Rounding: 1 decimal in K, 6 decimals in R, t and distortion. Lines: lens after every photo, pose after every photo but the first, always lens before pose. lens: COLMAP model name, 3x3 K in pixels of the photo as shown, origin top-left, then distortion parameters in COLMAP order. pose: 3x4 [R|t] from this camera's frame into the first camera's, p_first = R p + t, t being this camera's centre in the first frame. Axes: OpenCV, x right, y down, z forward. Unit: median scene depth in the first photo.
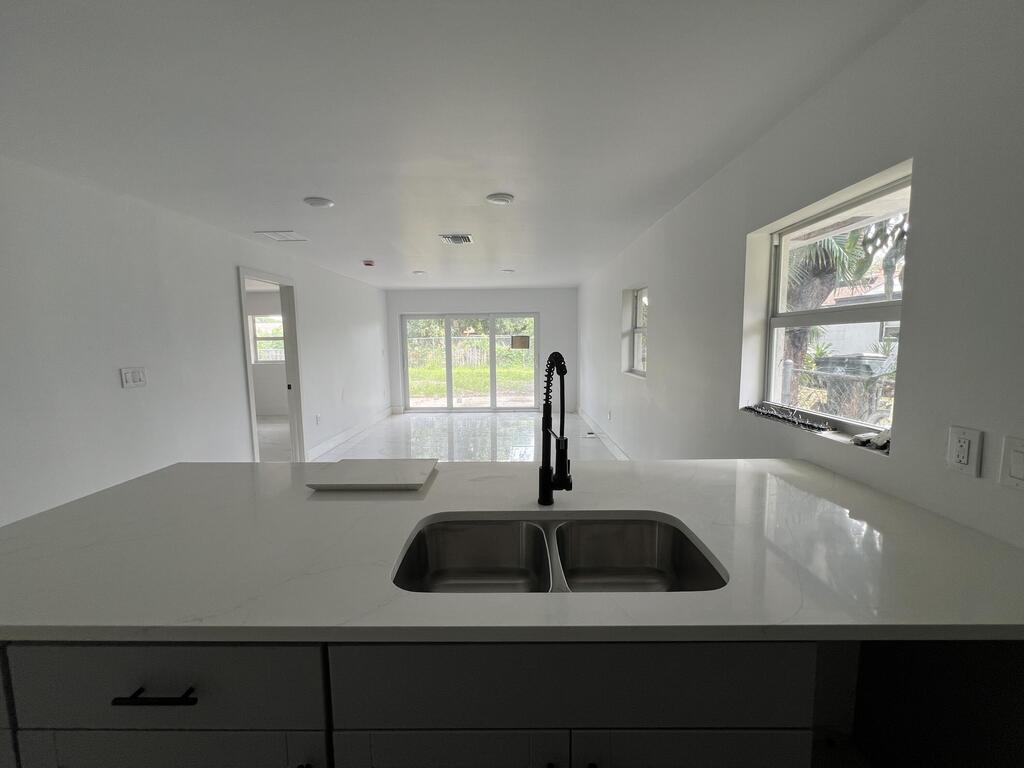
lens RADIAL K [[413.8, 0, 512.0], [0, 413.8, 383.3], [0, 0, 1]] dist [-0.001599, -0.000716]
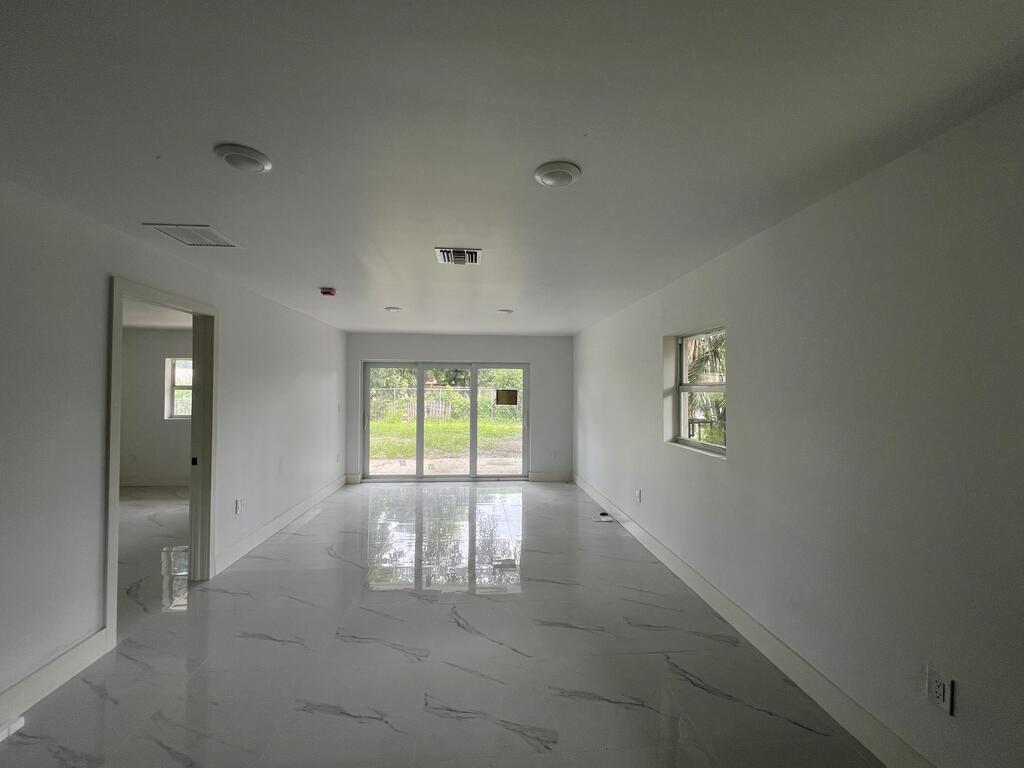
lens RADIAL K [[413.8, 0, 512.9], [0, 413.8, 382.7], [0, 0, 1]] dist [-0.001599, -0.000716]
pose [[0.995013, 0.019431, 0.097838, -0.051267], [-0.006972, 0.991992, -0.126110, -0.021681], [-0.099505, 0.124799, 0.987180, 0.153367]]
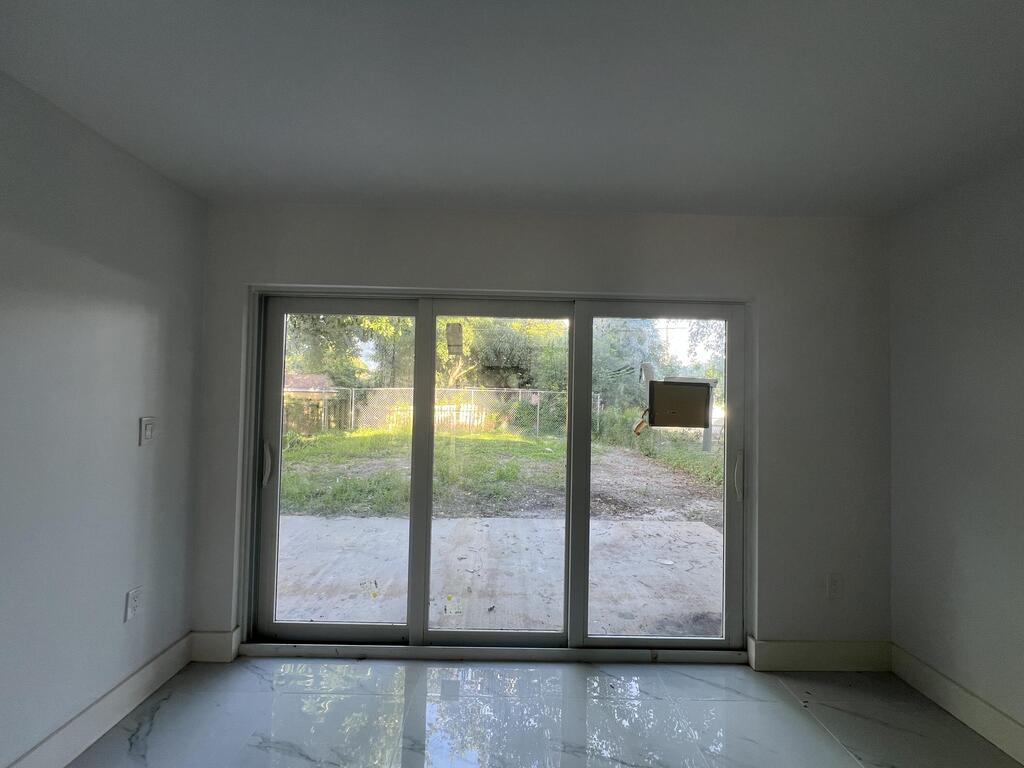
lens RADIAL K [[413.8, 0, 510.7], [0, 413.8, 382.7], [0, 0, 1]] dist [-0.001599, -0.000716]
pose [[0.999424, 0.030771, 0.014329, -0.097780], [-0.028685, 0.991341, -0.128144, -0.073868], [-0.018148, 0.127659, 0.991652, 0.719698]]
